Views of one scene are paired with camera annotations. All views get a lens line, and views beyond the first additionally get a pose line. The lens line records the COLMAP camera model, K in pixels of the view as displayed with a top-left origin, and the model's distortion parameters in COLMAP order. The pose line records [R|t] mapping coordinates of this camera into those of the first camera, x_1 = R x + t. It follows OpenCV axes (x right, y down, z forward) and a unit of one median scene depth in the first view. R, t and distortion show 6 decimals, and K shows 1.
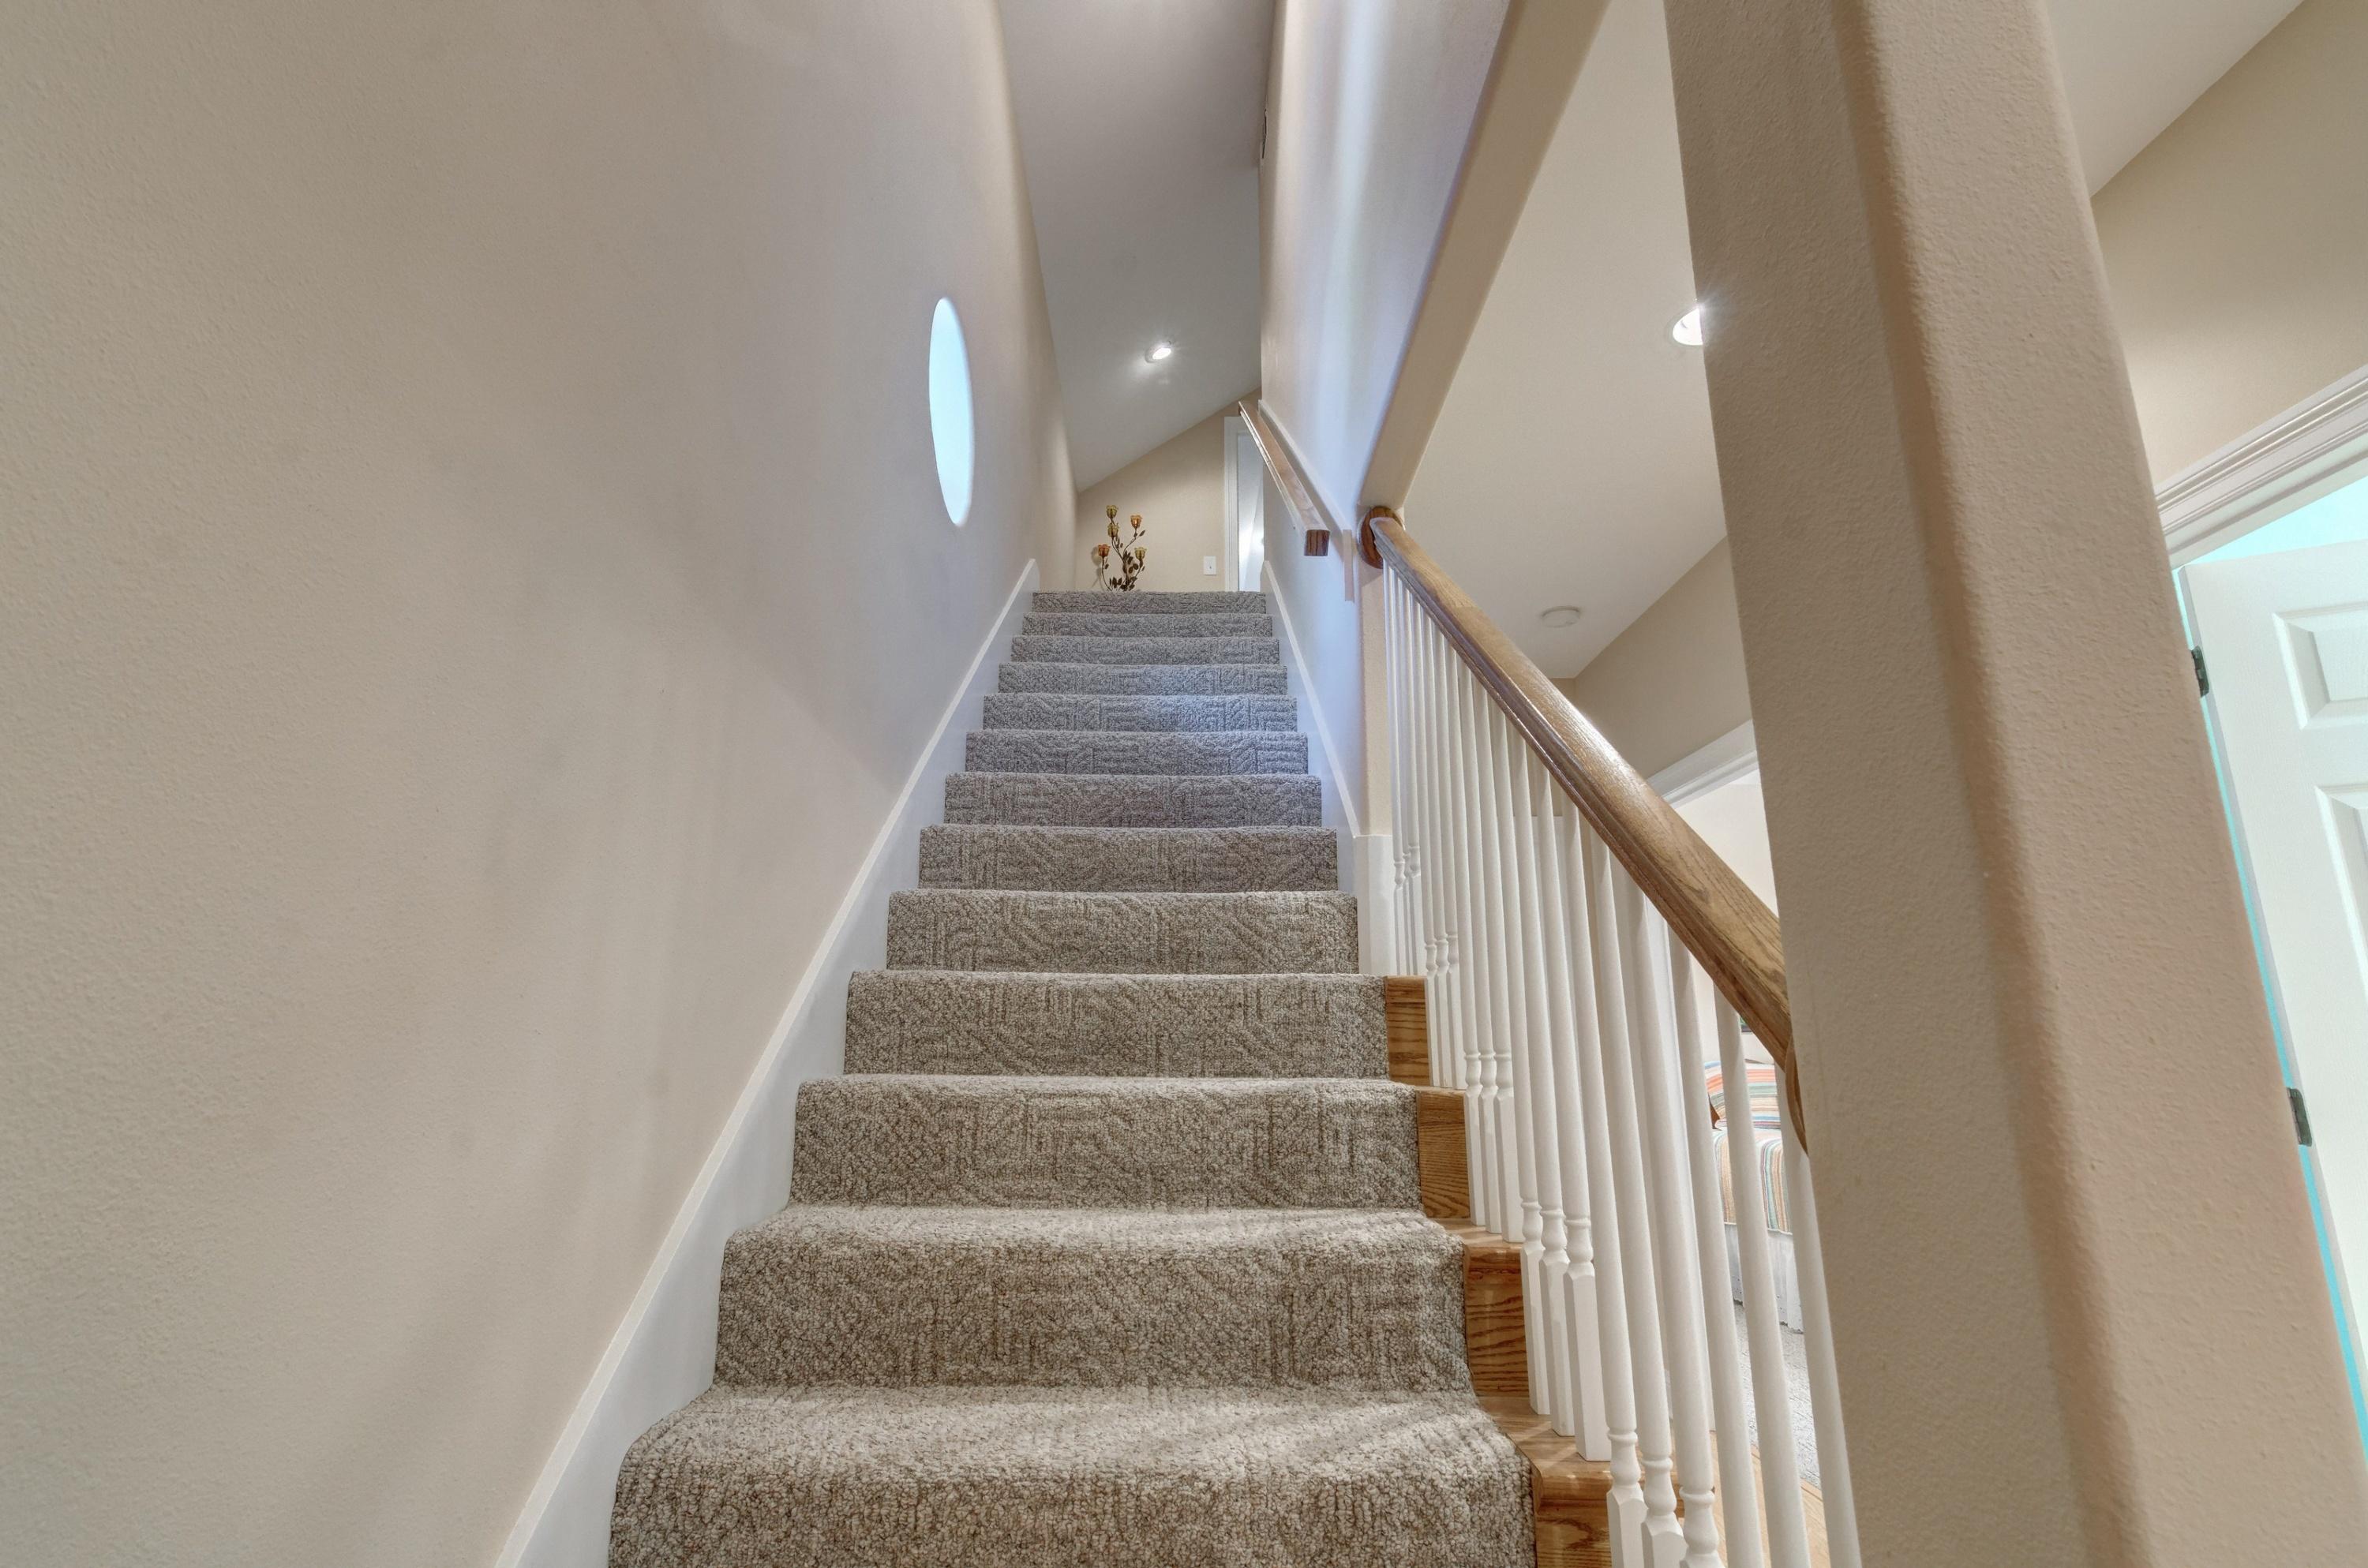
lens RADIAL K [[1134.3, 0, 1195.0], [0, 1134.3, 779.3], [0, 0, 1]] dist [0.005811, -0.002622]
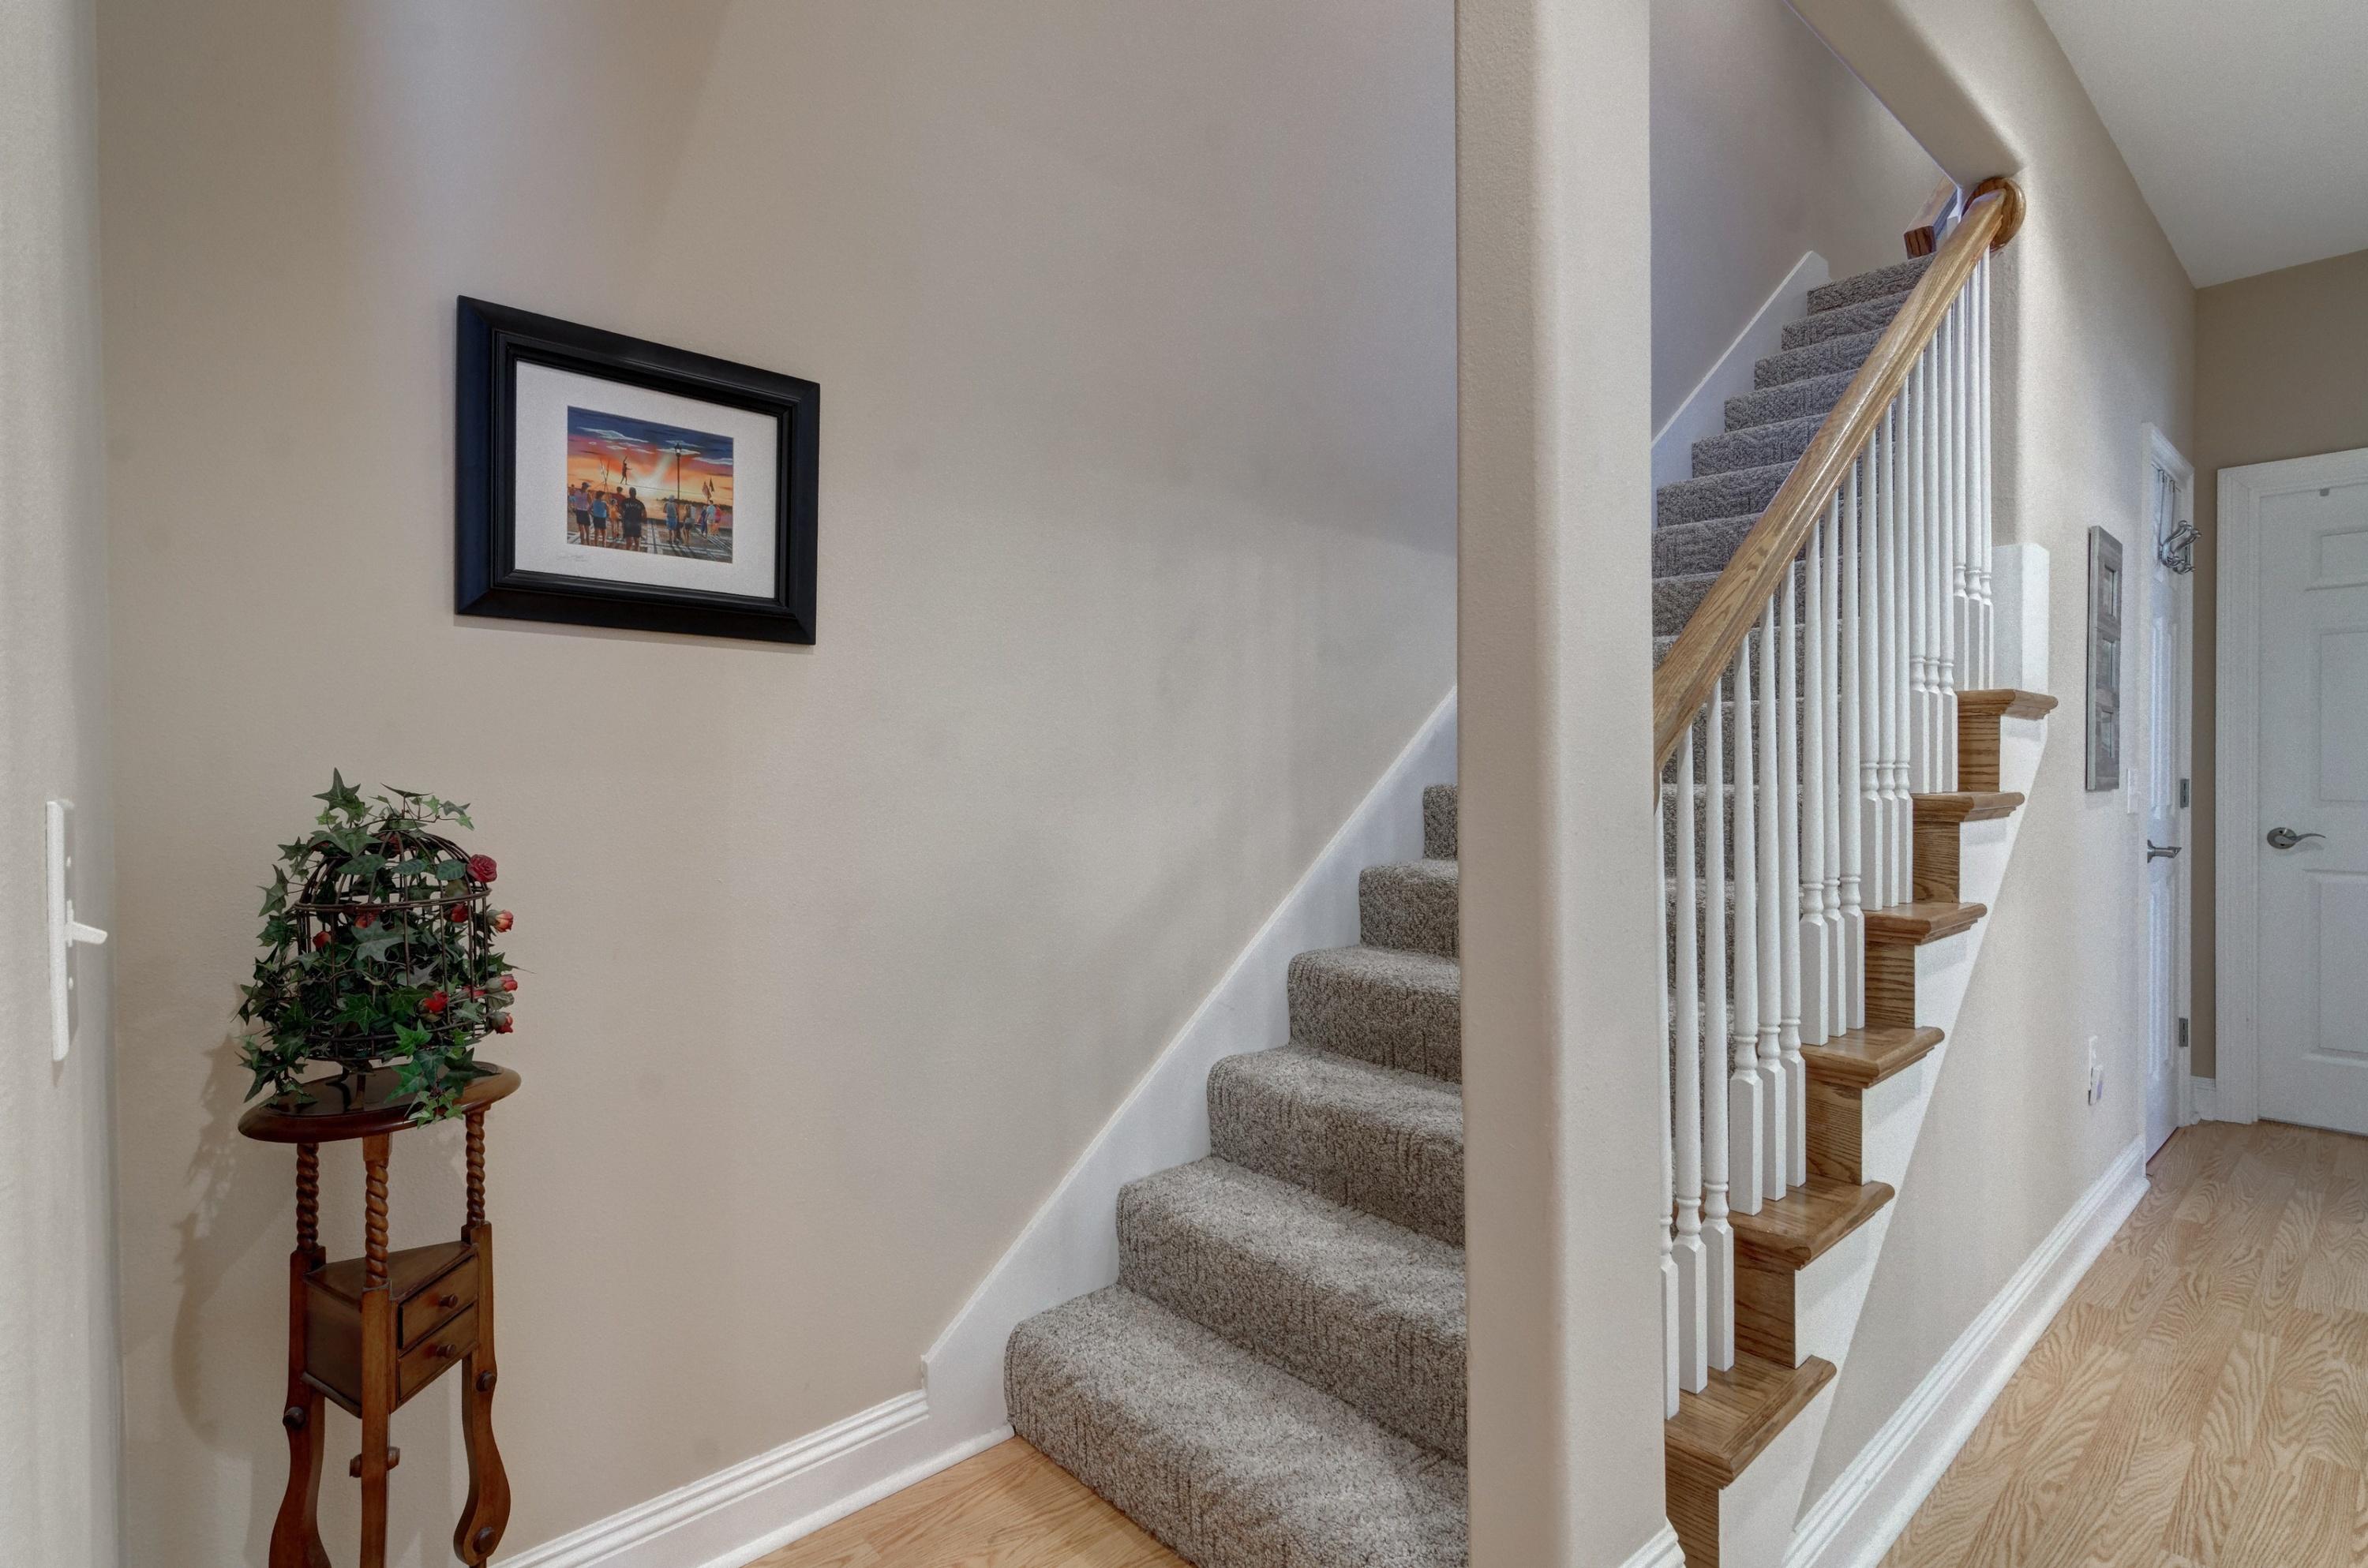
lens RADIAL K [[1134.3, 0, 1174.2], [0, 1134.3, 779.0], [0, 0, 1]] dist [0.005811, -0.002622]
pose [[0.668235, -0.001392, -0.743949, 0.723800], [0.183362, 0.969457, 0.162886, -0.076999], [0.721000, -0.245258, 0.648080, -0.332000]]
